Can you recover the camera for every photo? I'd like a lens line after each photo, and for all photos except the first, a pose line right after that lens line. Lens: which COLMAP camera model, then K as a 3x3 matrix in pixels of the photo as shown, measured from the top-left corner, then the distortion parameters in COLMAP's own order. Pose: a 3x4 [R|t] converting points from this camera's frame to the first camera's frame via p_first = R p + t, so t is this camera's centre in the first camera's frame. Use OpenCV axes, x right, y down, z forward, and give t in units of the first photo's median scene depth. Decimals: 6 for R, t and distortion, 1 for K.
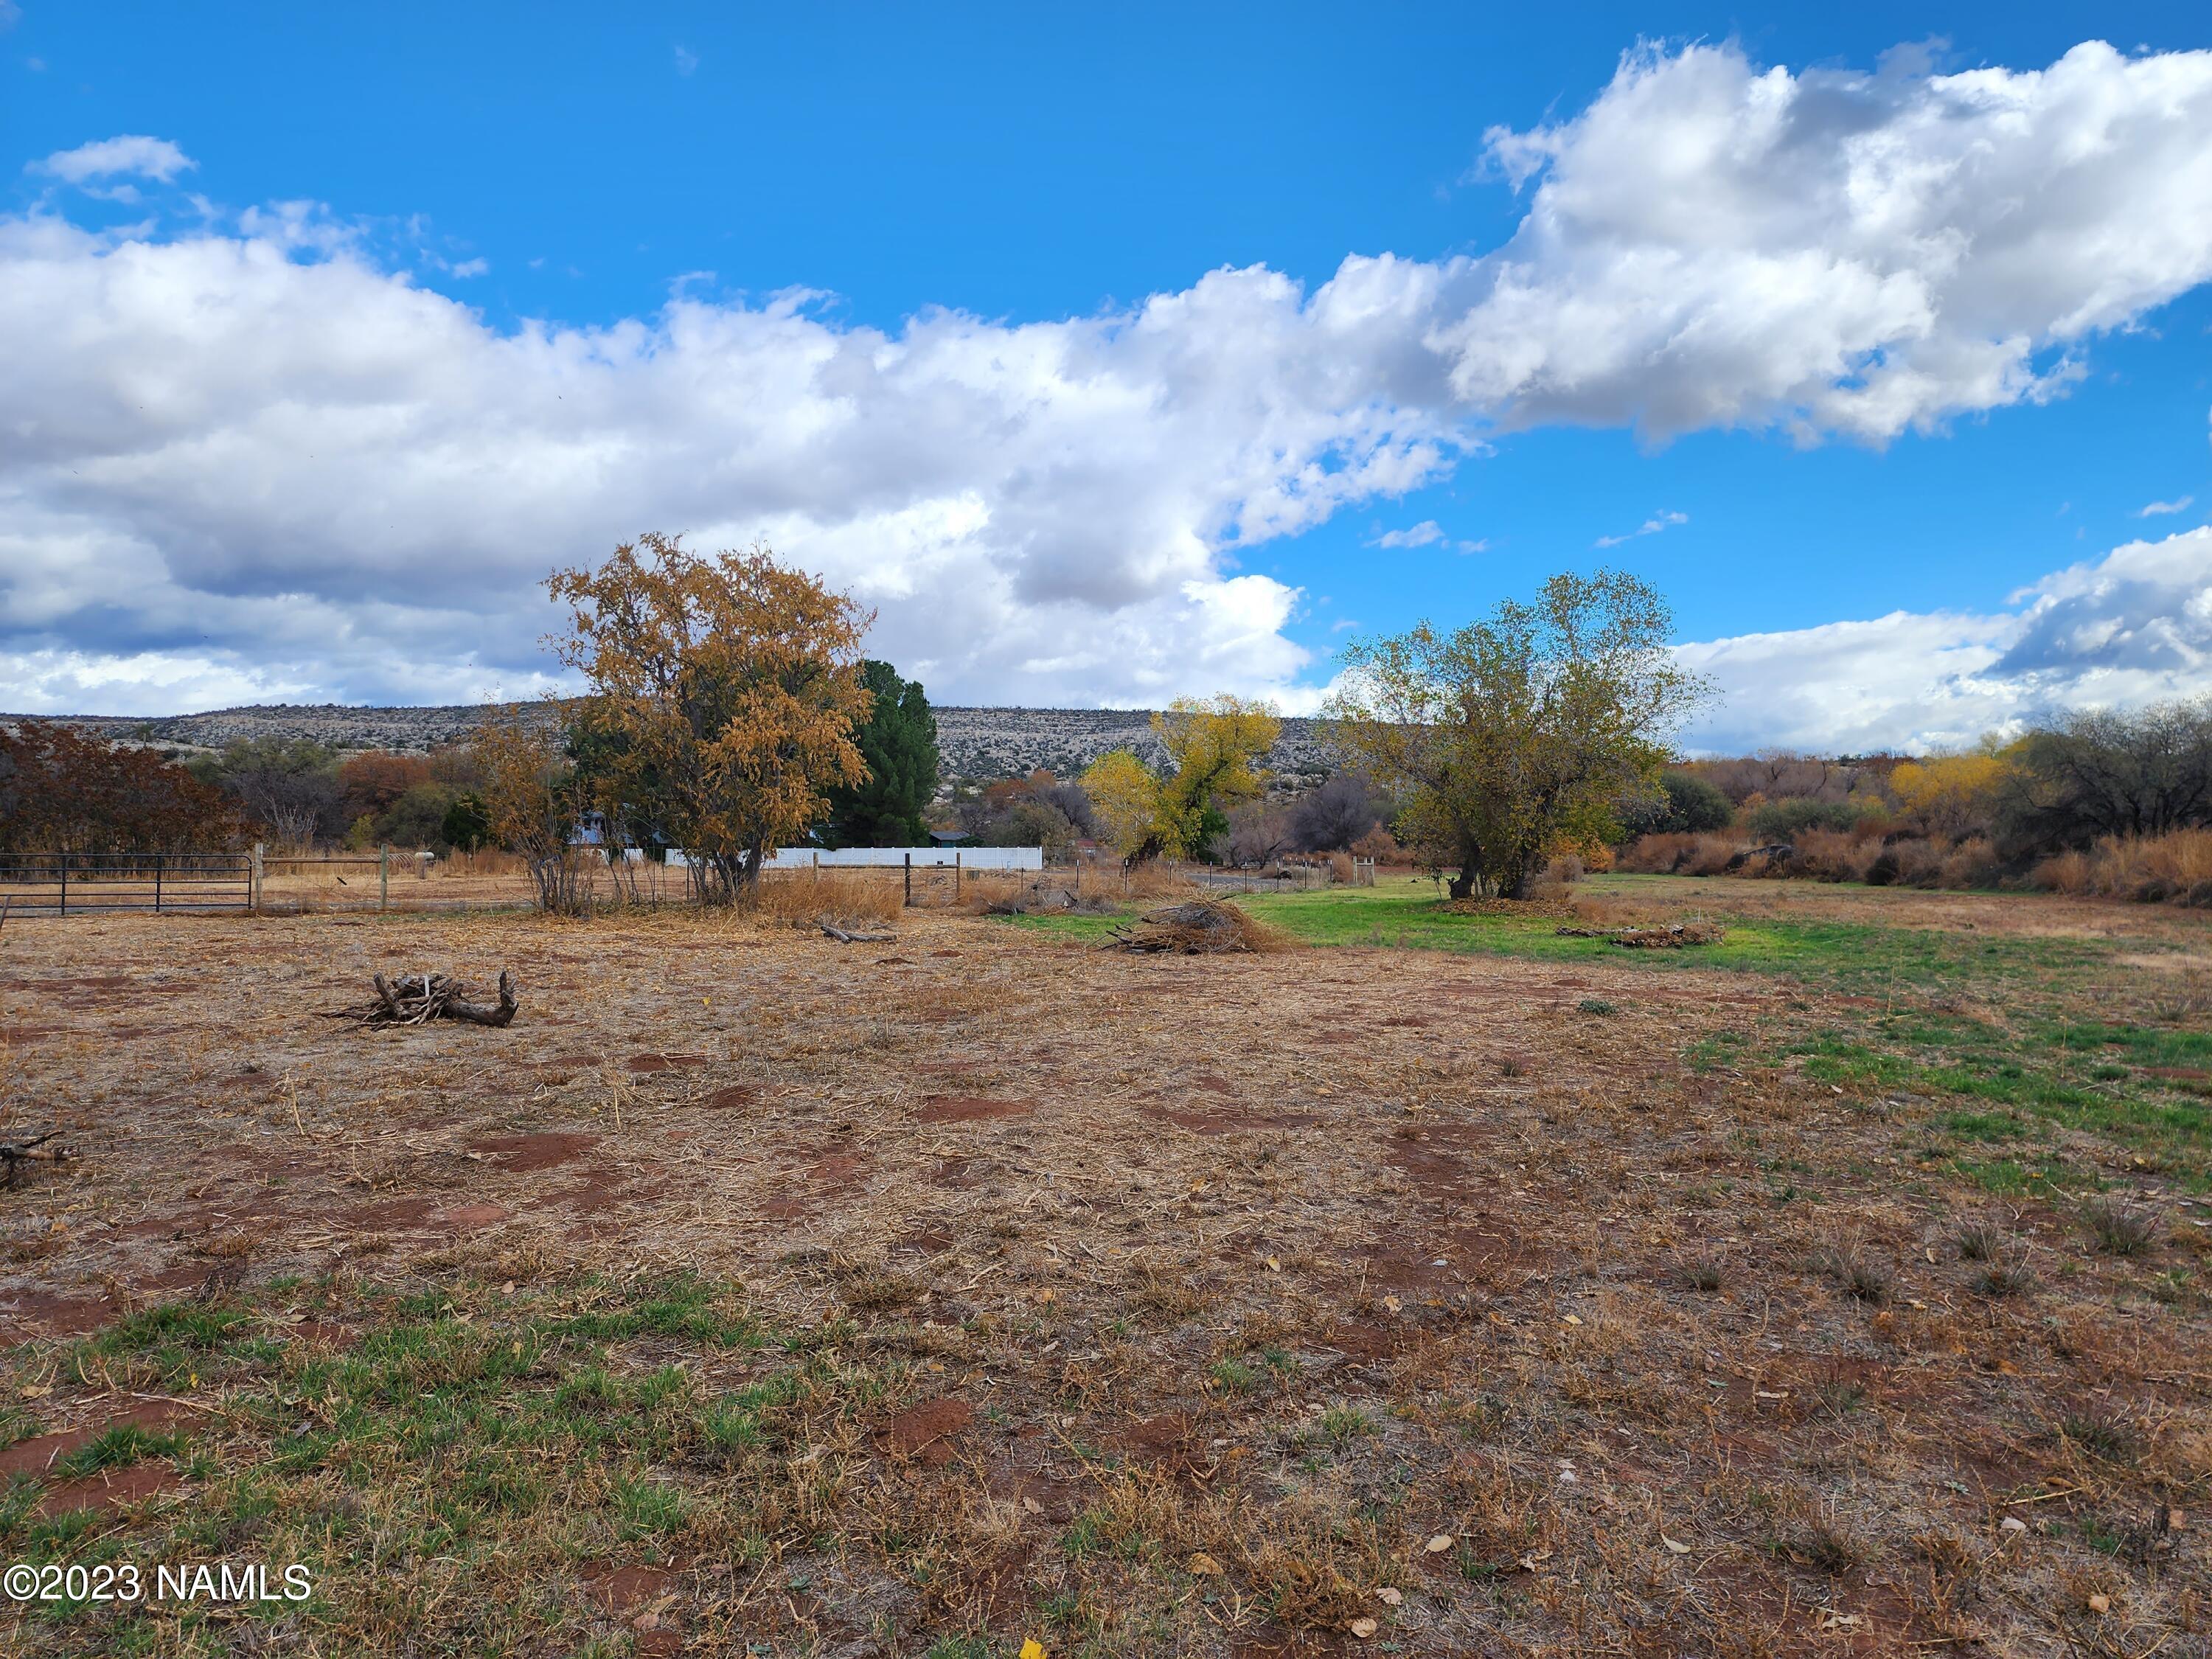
lens RADIAL K [[1471.6, 0, 1107.9], [0, 1471.6, 813.8], [0, 0, 1]] dist [0.082658, -0.071695]
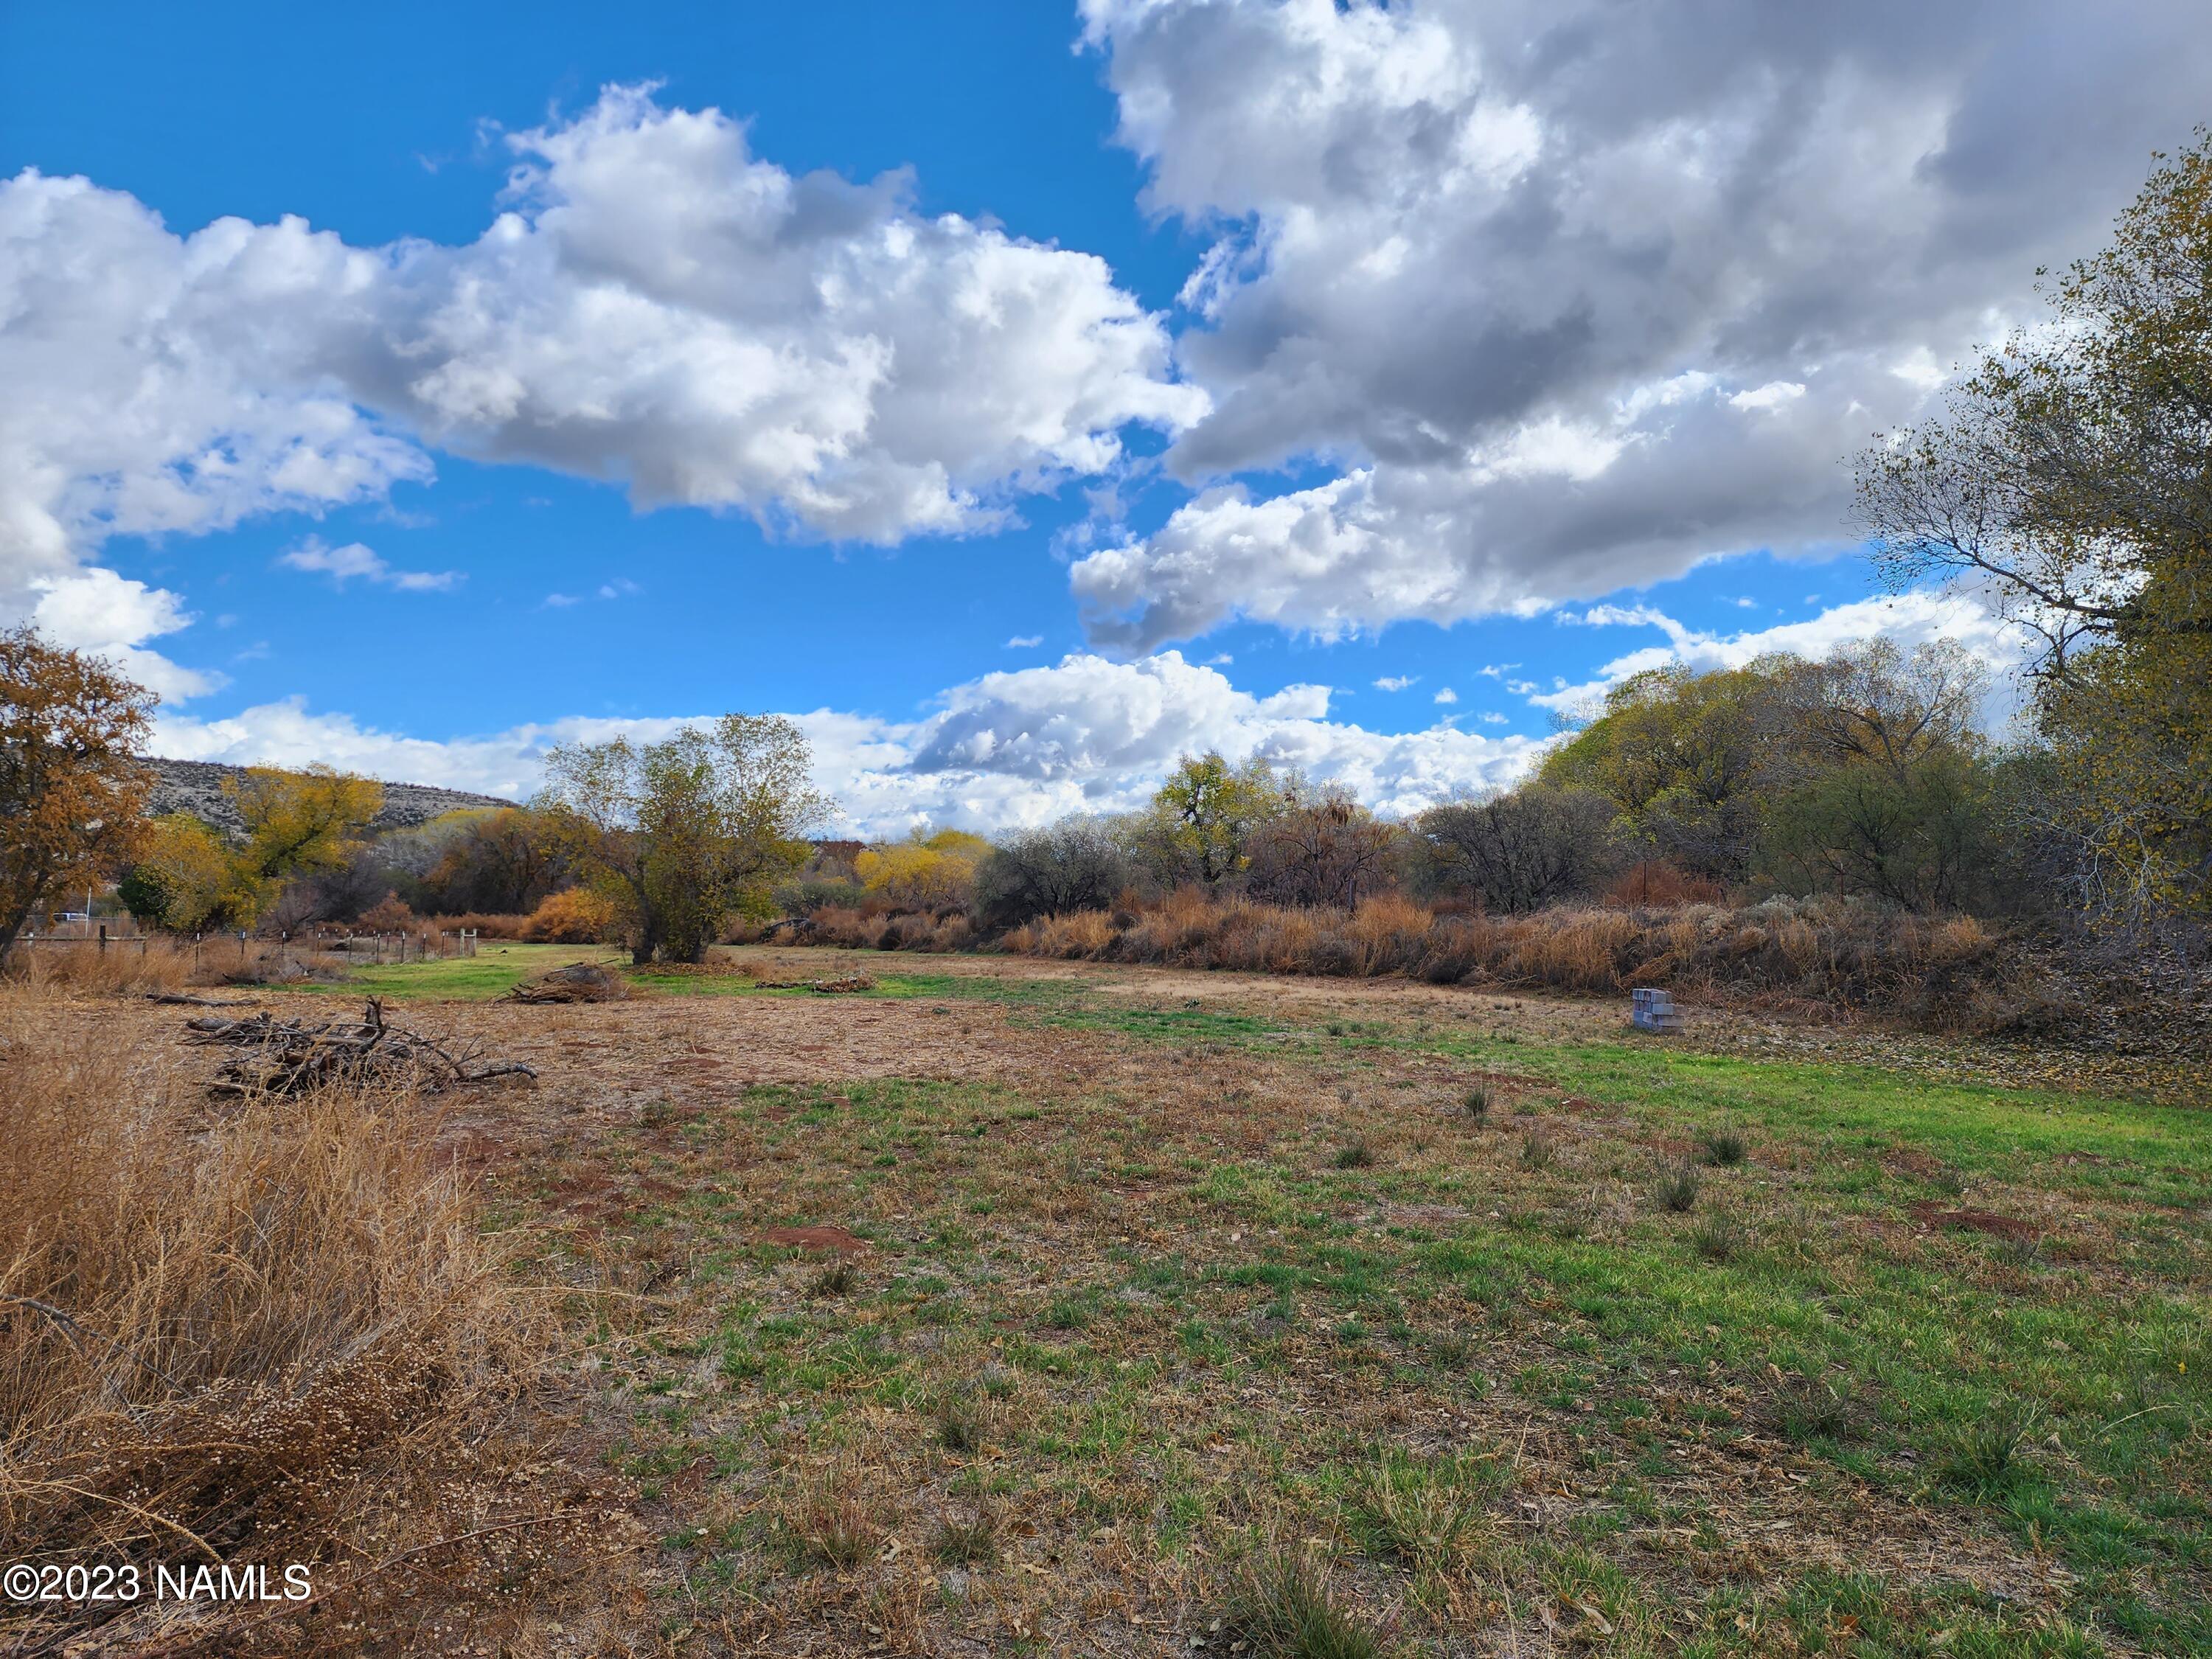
lens RADIAL K [[1471.6, 0, 1085.2], [0, 1471.6, 844.5], [0, 0, 1]] dist [0.082658, -0.071695]
pose [[0.787574, 0.038701, 0.615004, -0.147445], [-0.022938, 0.999175, -0.033501, -0.005826], [-0.615793, 0.012277, 0.787812, -0.129805]]
